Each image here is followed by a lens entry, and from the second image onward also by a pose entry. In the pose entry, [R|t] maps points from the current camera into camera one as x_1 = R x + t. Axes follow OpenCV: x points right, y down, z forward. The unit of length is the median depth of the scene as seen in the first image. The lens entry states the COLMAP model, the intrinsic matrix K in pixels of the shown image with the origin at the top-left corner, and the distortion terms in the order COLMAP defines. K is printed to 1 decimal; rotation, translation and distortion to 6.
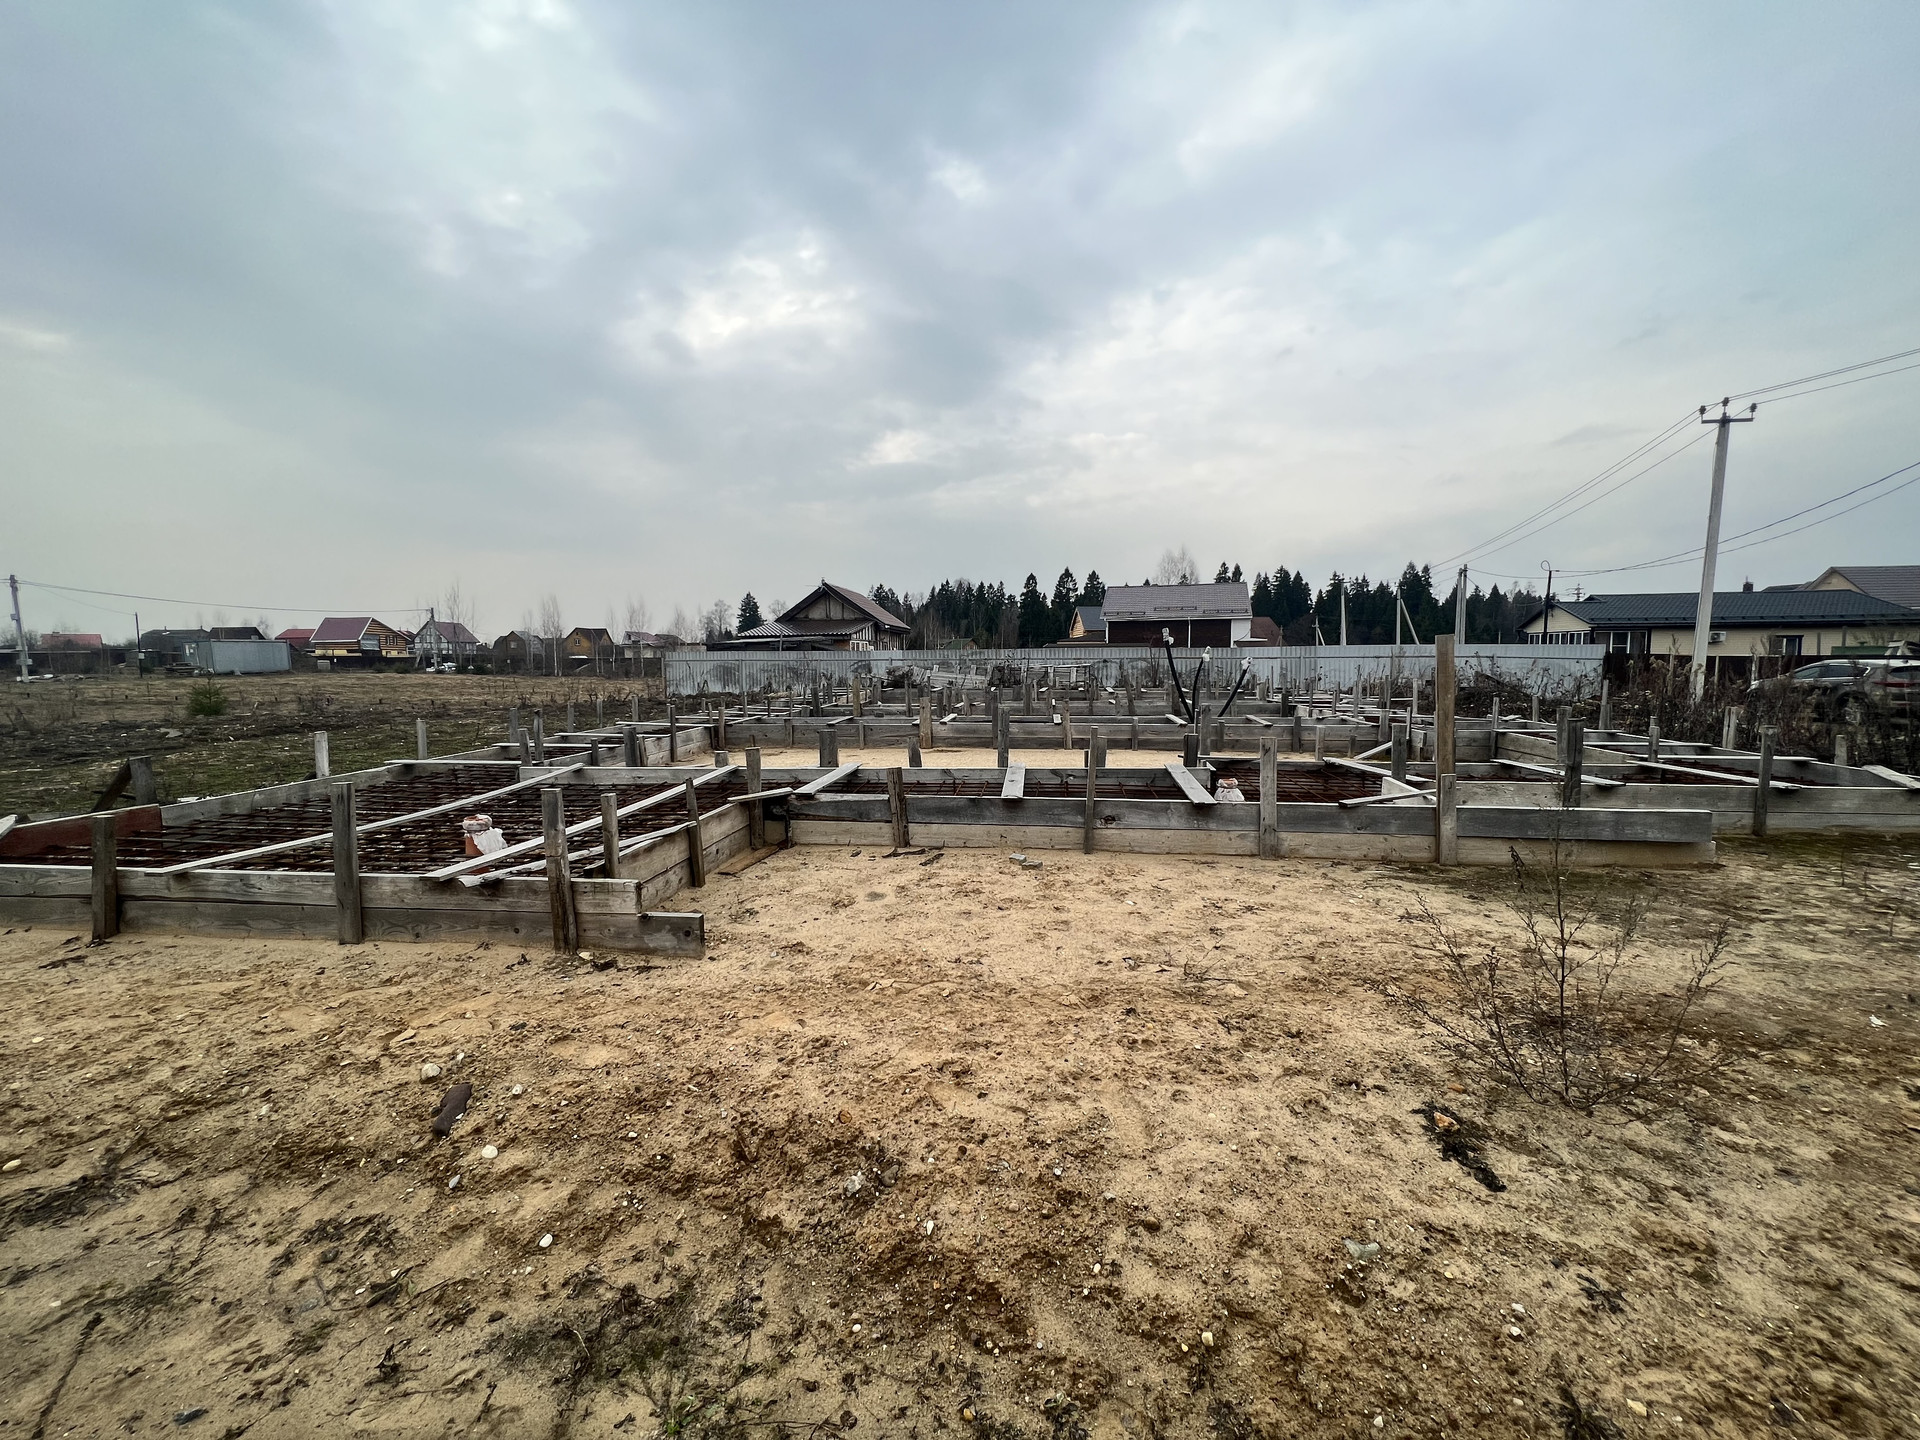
lens RADIAL K [[764.3, 0, 954.9], [0, 764.3, 703.2], [0, 0, 1]] dist [-0.000885, 0.000556]
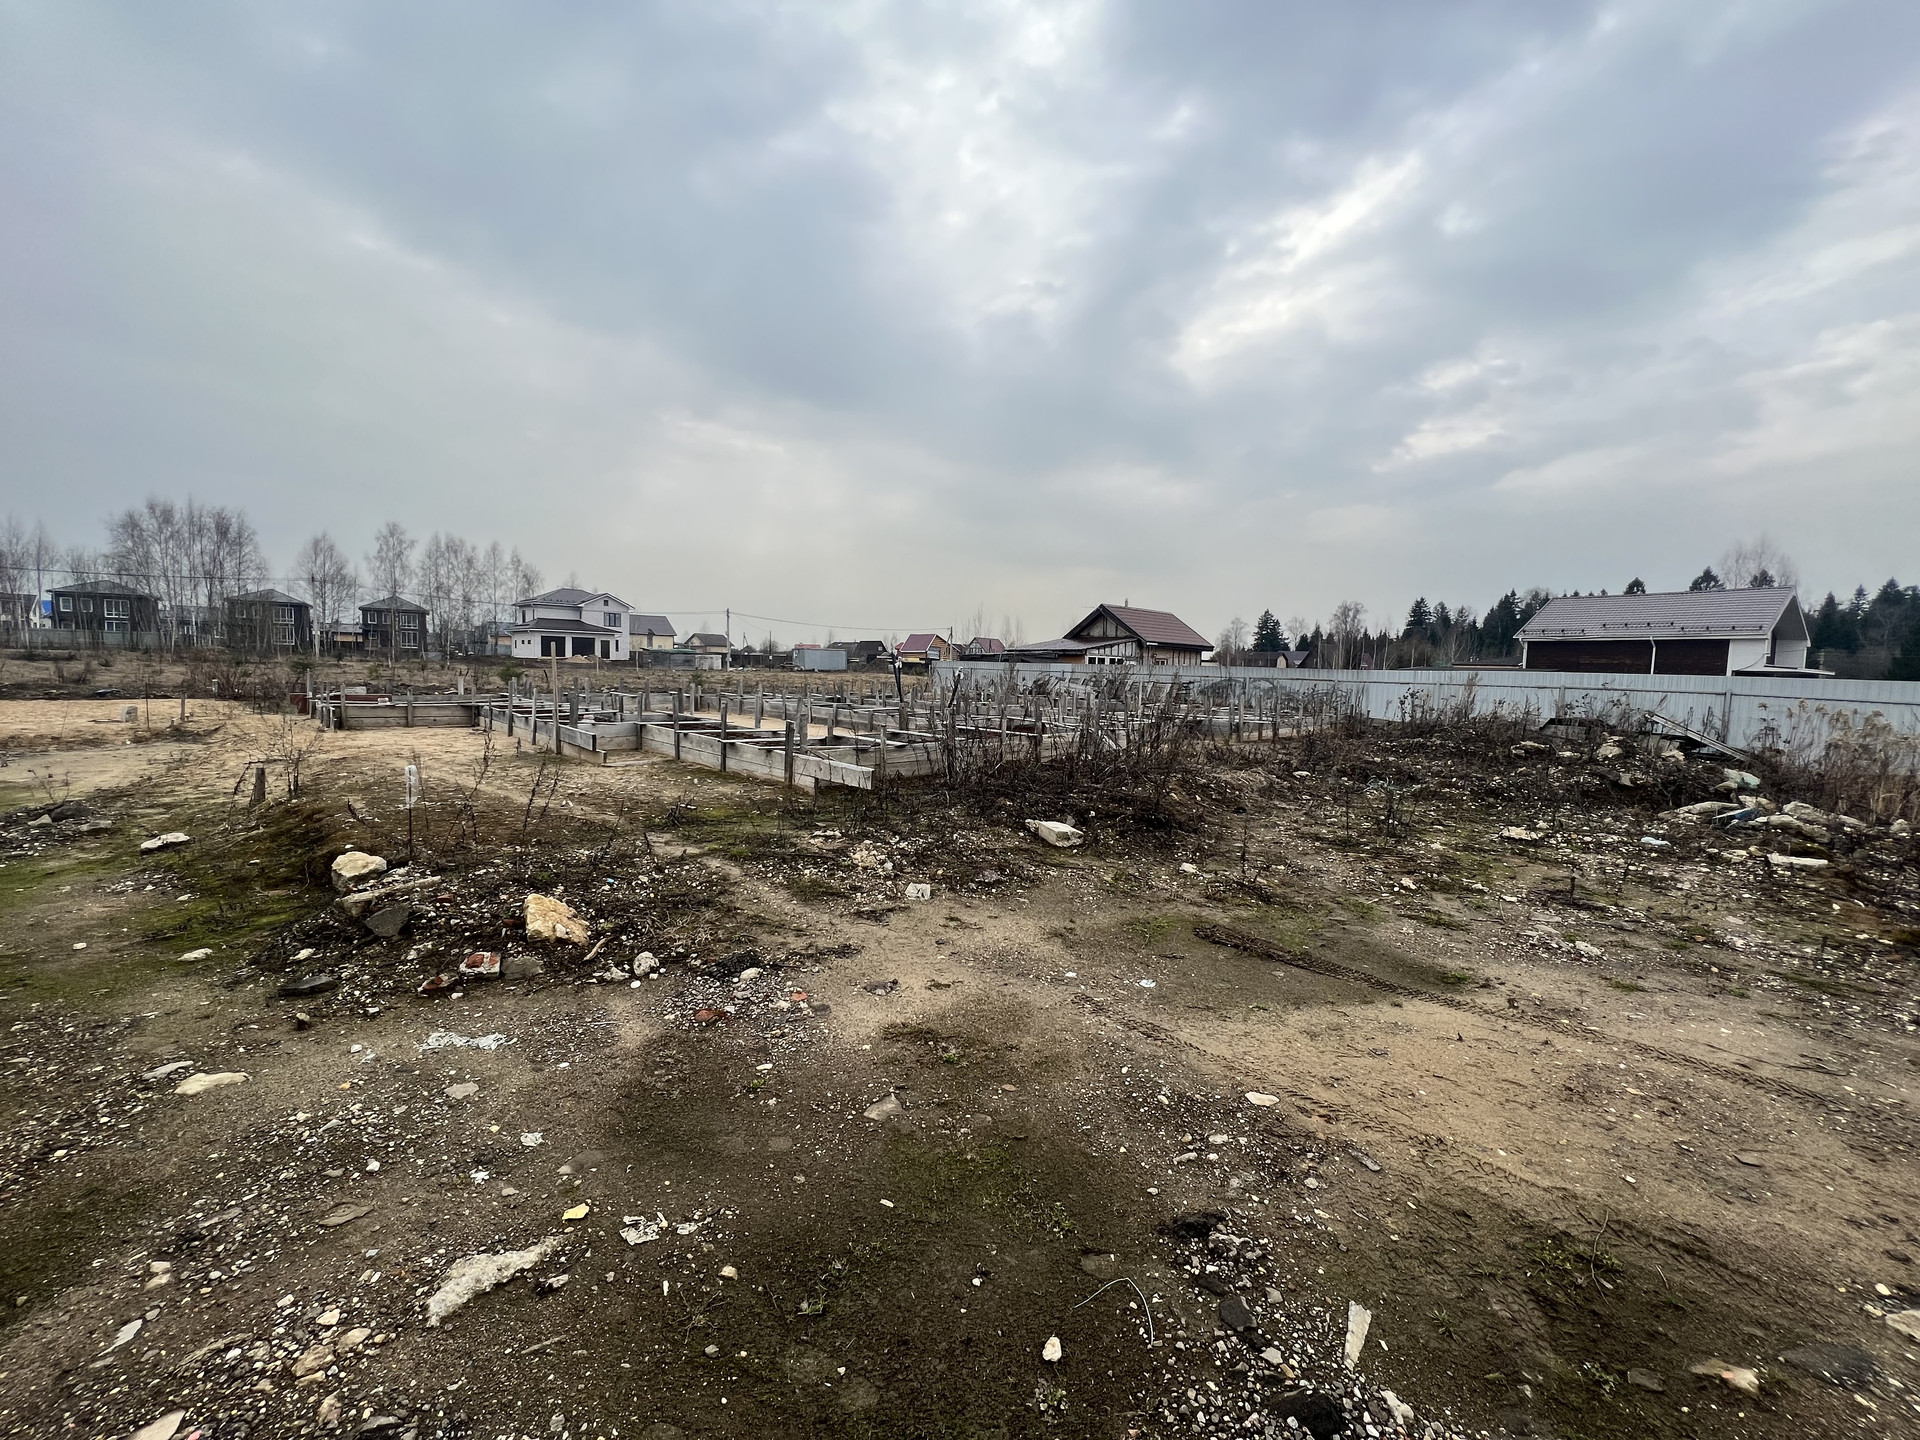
lens RADIAL K [[764.3, 0, 961.3], [0, 764.3, 705.3], [0, 0, 1]] dist [-0.000885, 0.000556]
pose [[0.776787, 0.061867, -0.626717, 0.112322], [-0.074354, 0.997212, 0.006282, -0.000362], [0.625358, 0.041719, 0.779222, 0.000827]]
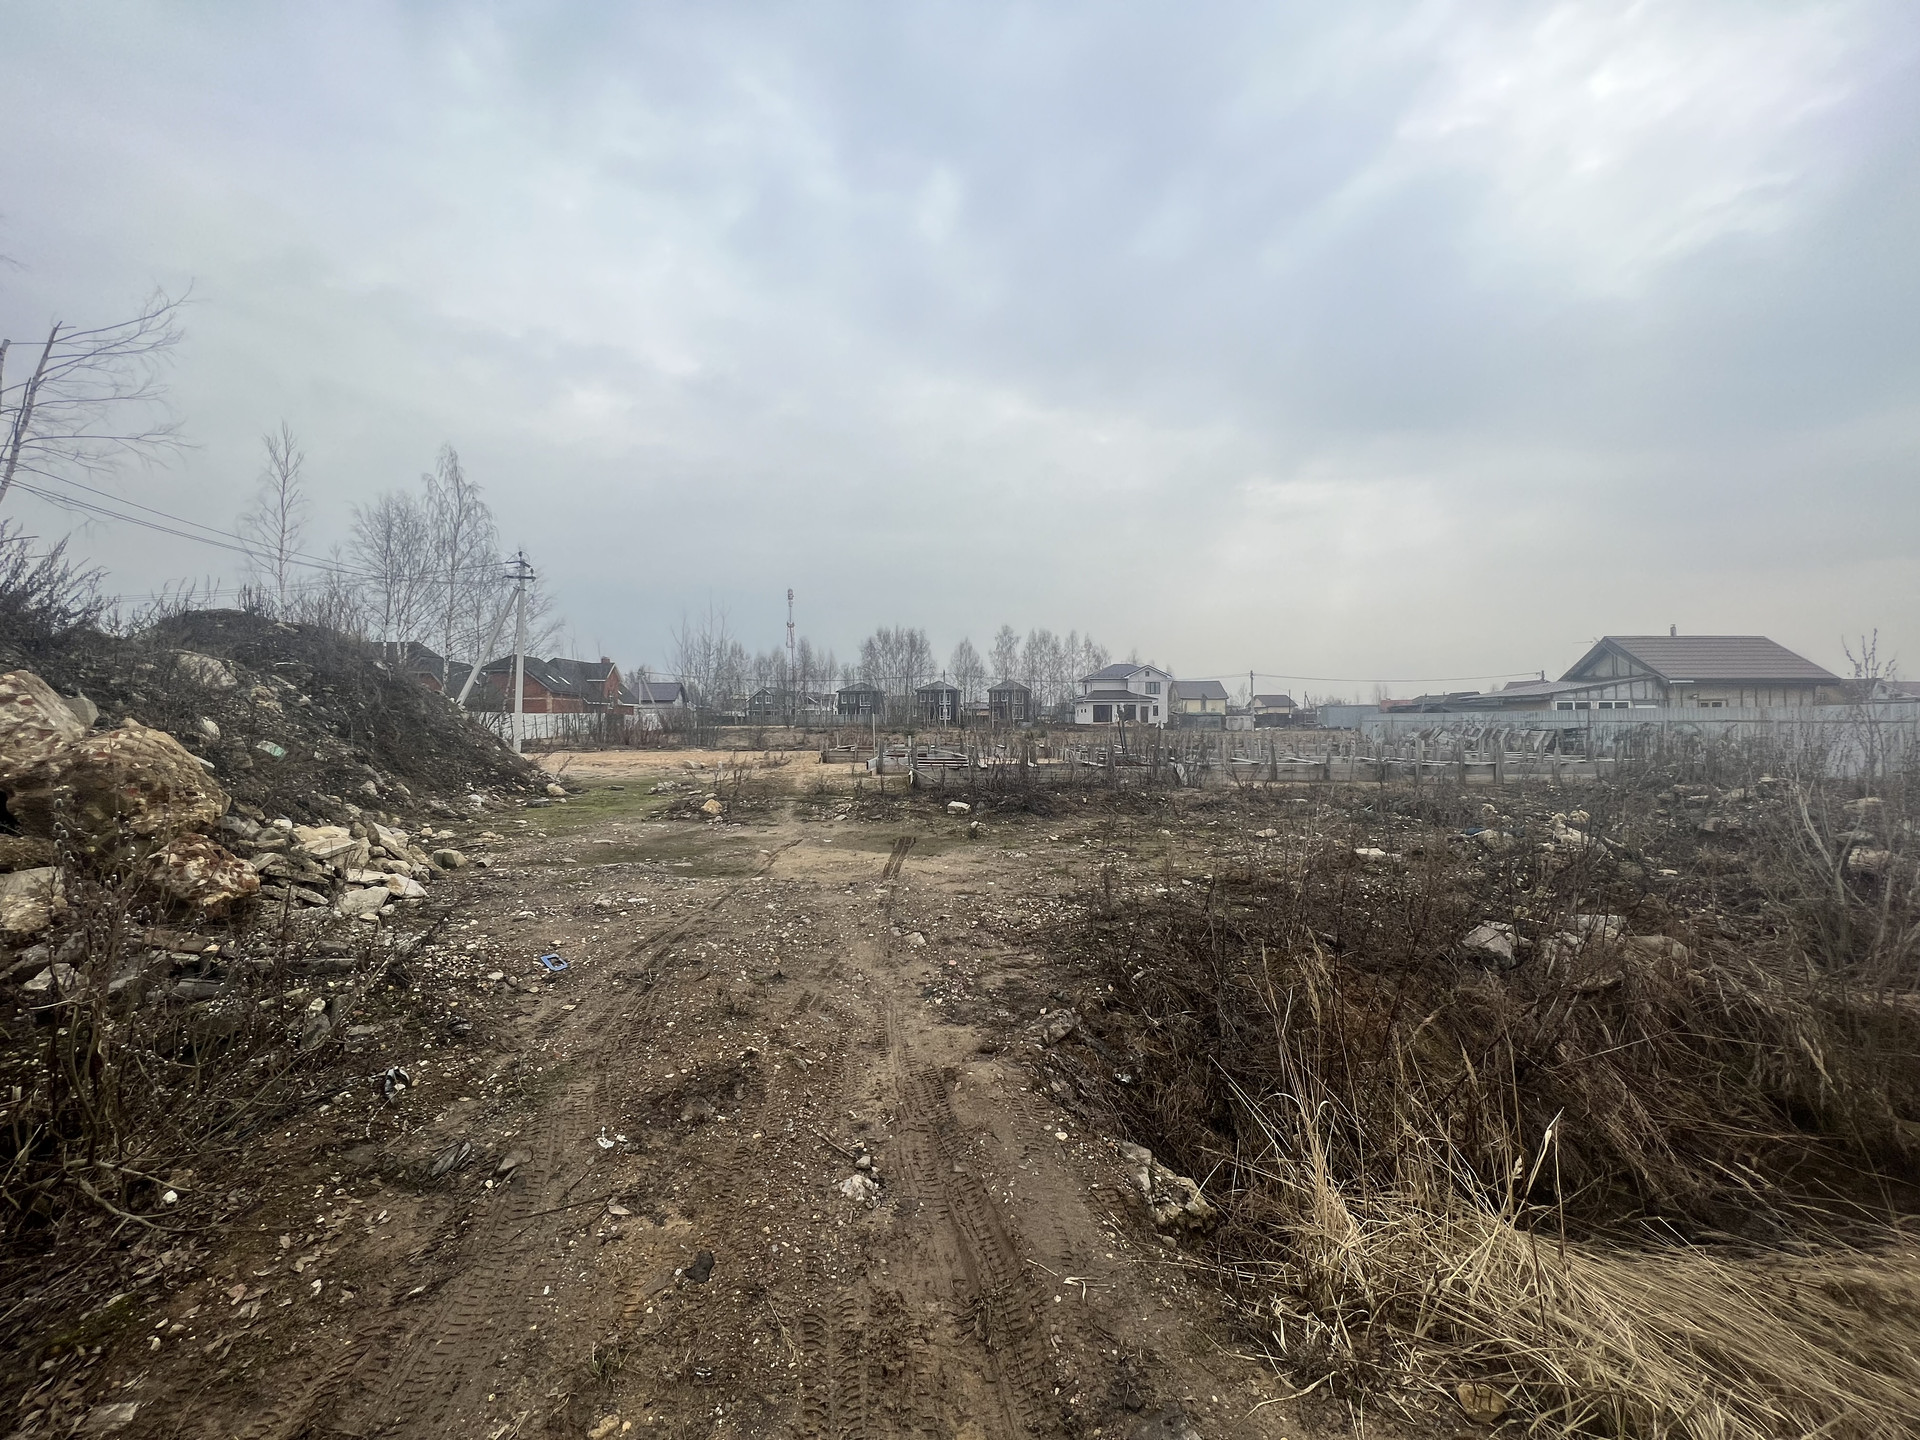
lens RADIAL K [[764.3, 0, 966.3], [0, 764.3, 701.3], [0, 0, 1]] dist [-0.000885, 0.000556]
pose [[0.157135, -0.018819, -0.987398, 0.178255], [-0.060153, 0.997780, -0.028590, -0.002614], [0.985743, 0.063888, 0.155654, 0.033552]]
